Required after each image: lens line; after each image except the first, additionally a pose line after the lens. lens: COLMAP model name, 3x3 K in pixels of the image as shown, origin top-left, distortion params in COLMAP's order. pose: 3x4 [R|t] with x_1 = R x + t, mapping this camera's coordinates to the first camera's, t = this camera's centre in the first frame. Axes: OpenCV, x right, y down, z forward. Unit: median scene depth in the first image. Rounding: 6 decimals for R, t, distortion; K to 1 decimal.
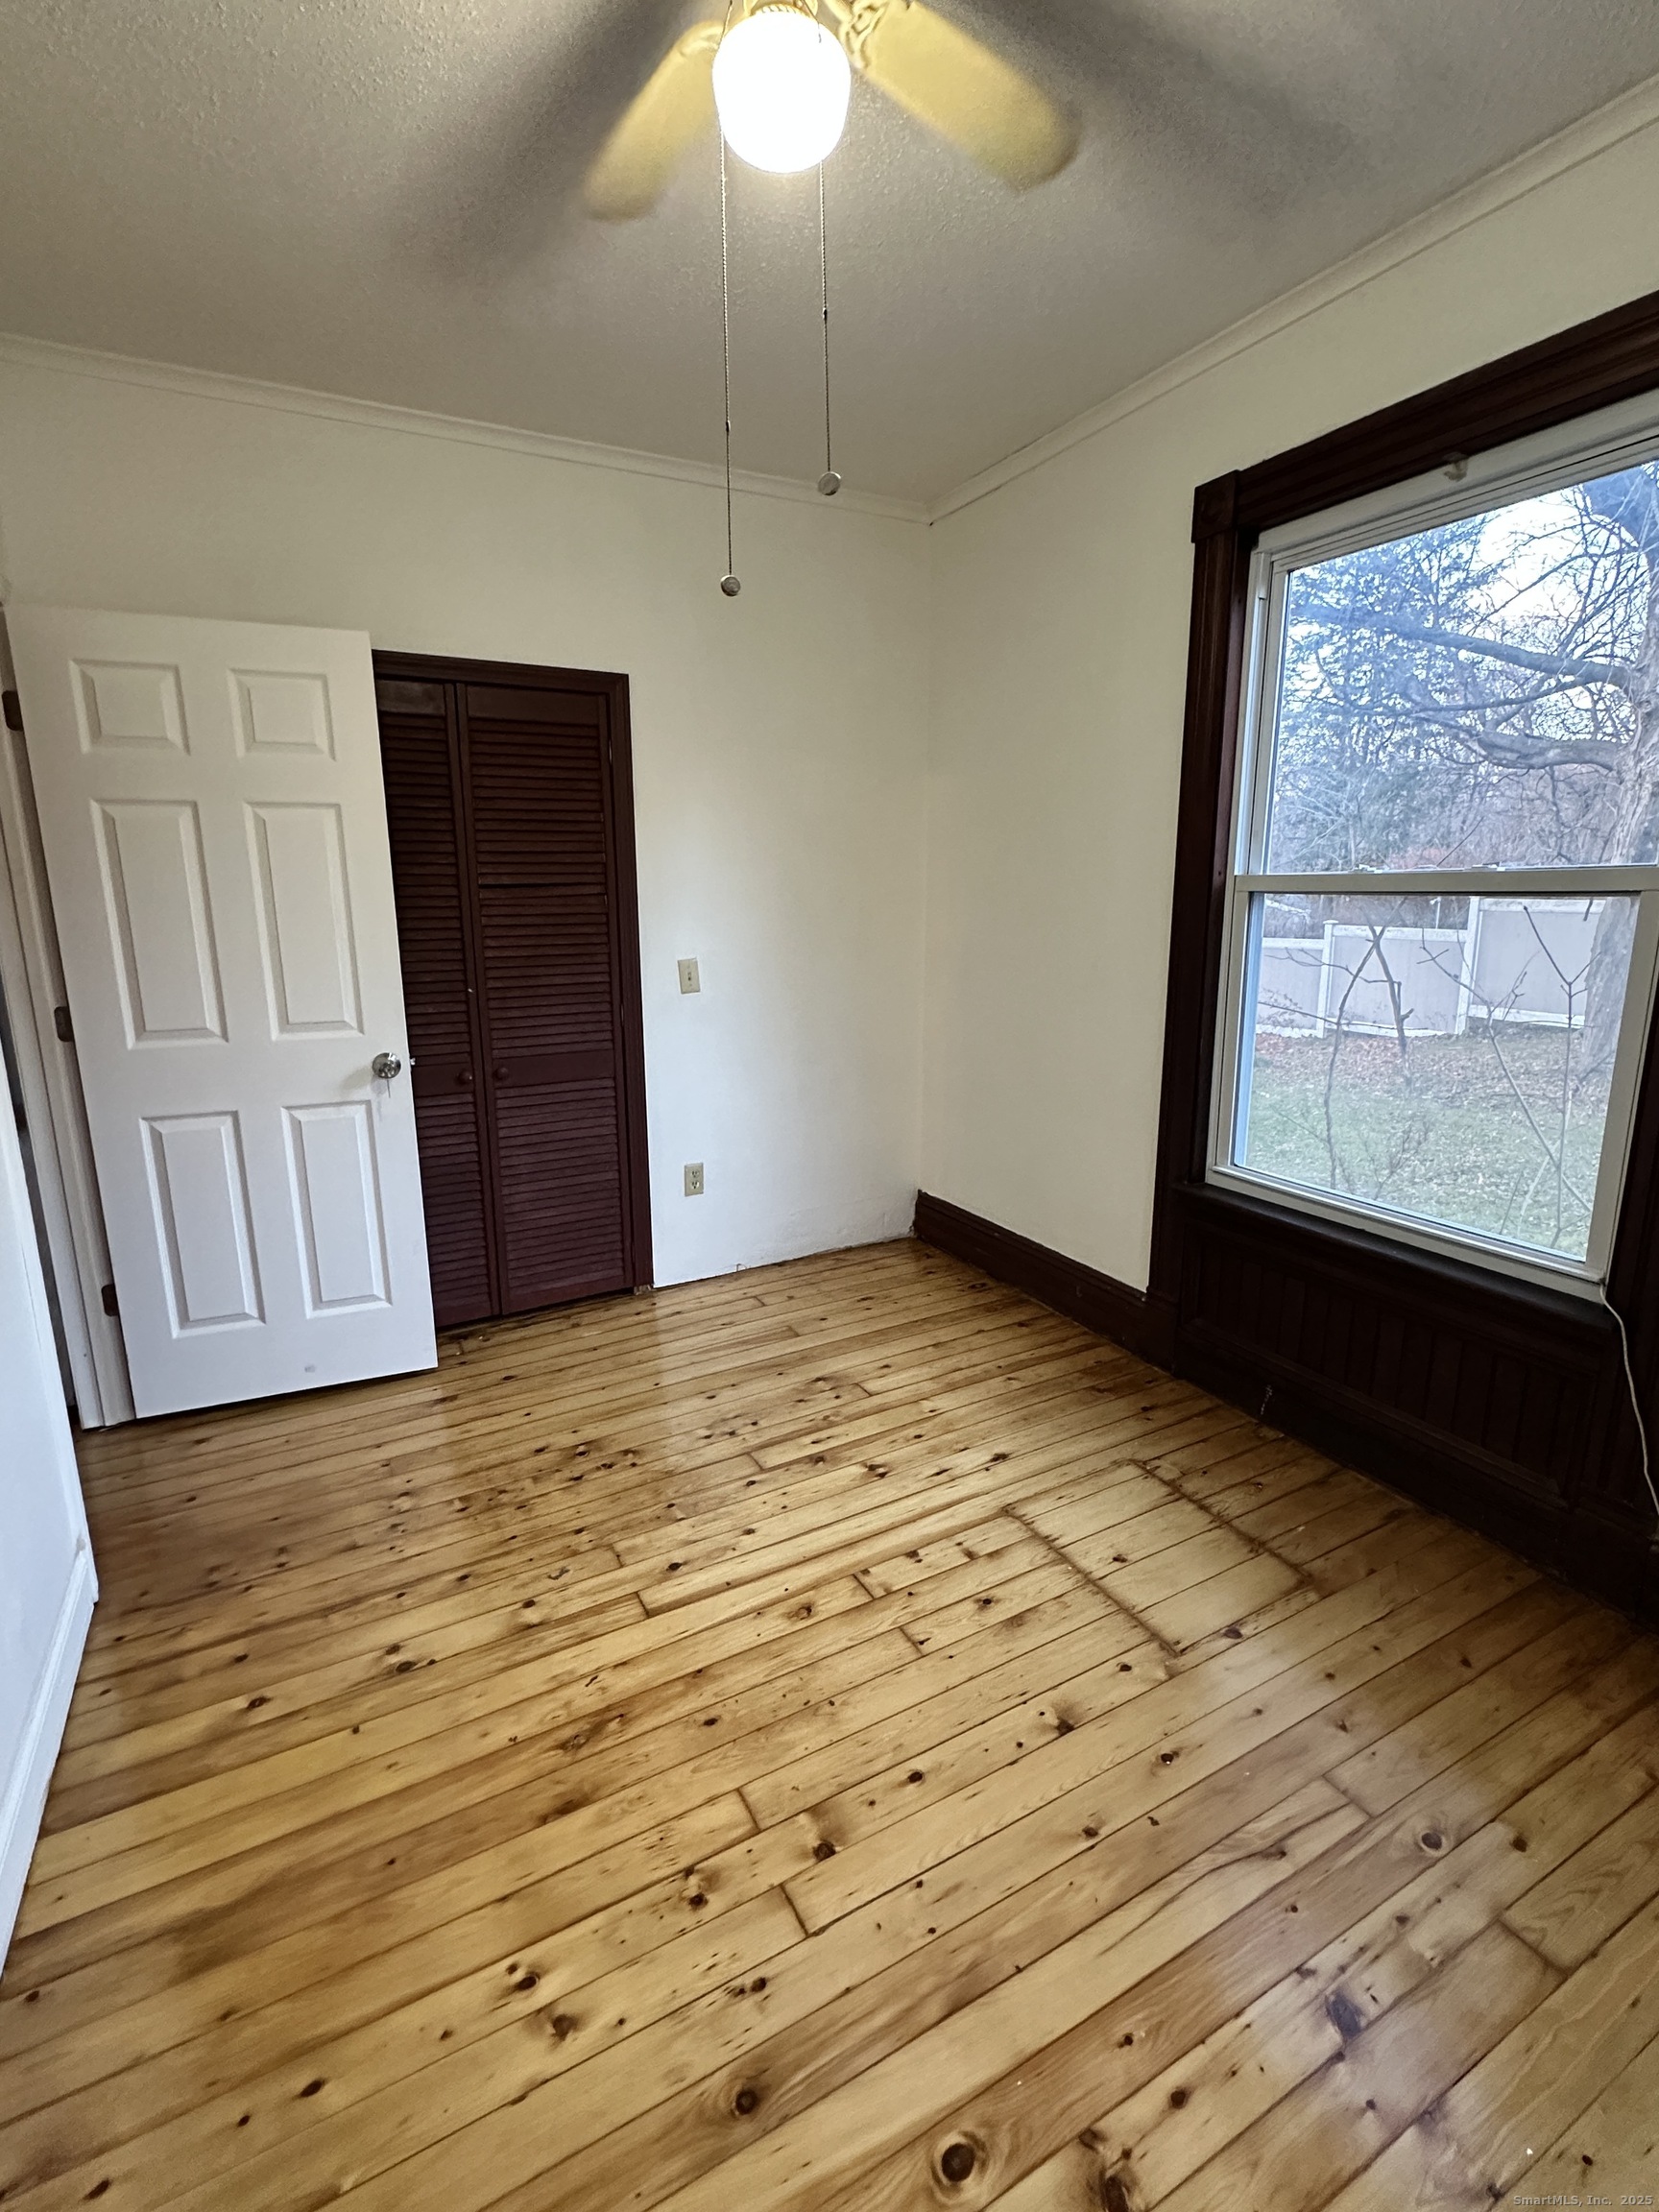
lens RADIAL K [[1015.6, 0, 830.8], [0, 1015.6, 1097.6], [0, 0, 1]] dist [-0.009403, 0.000195]
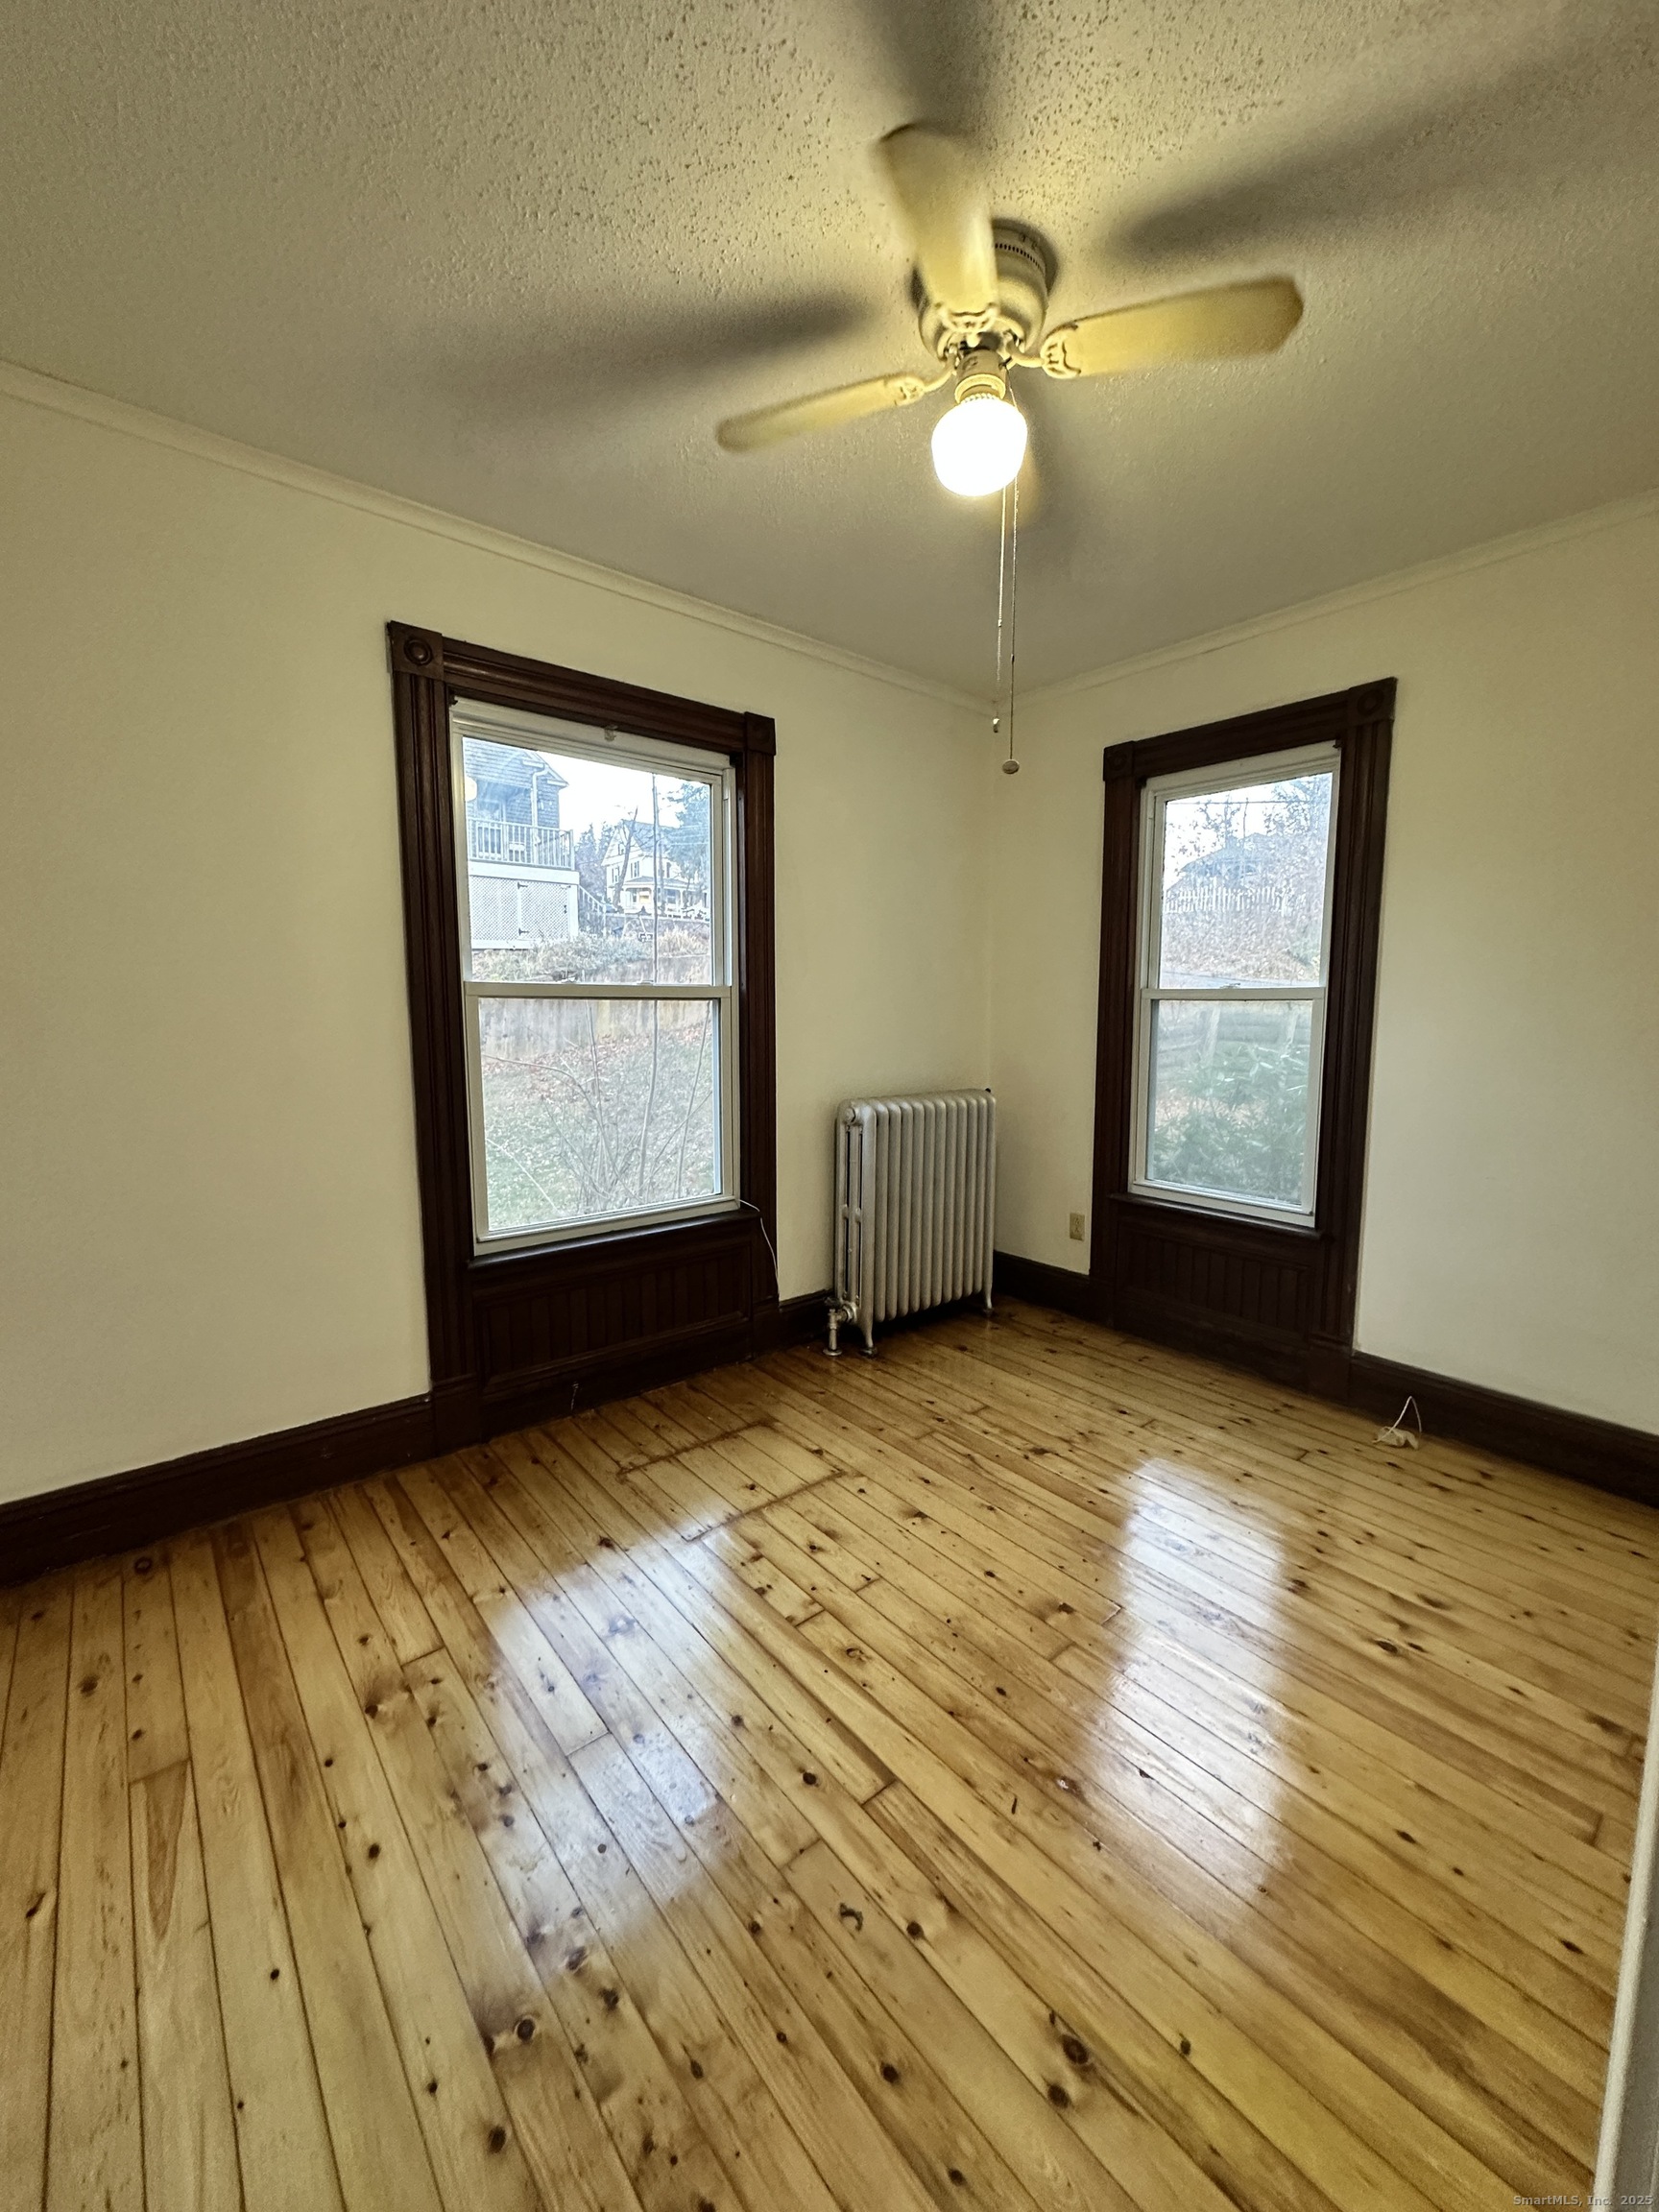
lens RADIAL K [[877.7, 0, 827.3], [0, 877.7, 1098.9], [0, 0, 1]] dist [-0.001010, -0.000881]
pose [[-0.201219, -0.095825, 0.974848, -0.832123], [0.195186, 0.971324, 0.135767, -0.182604], [-0.959903, 0.217595, -0.176745, 1.021415]]
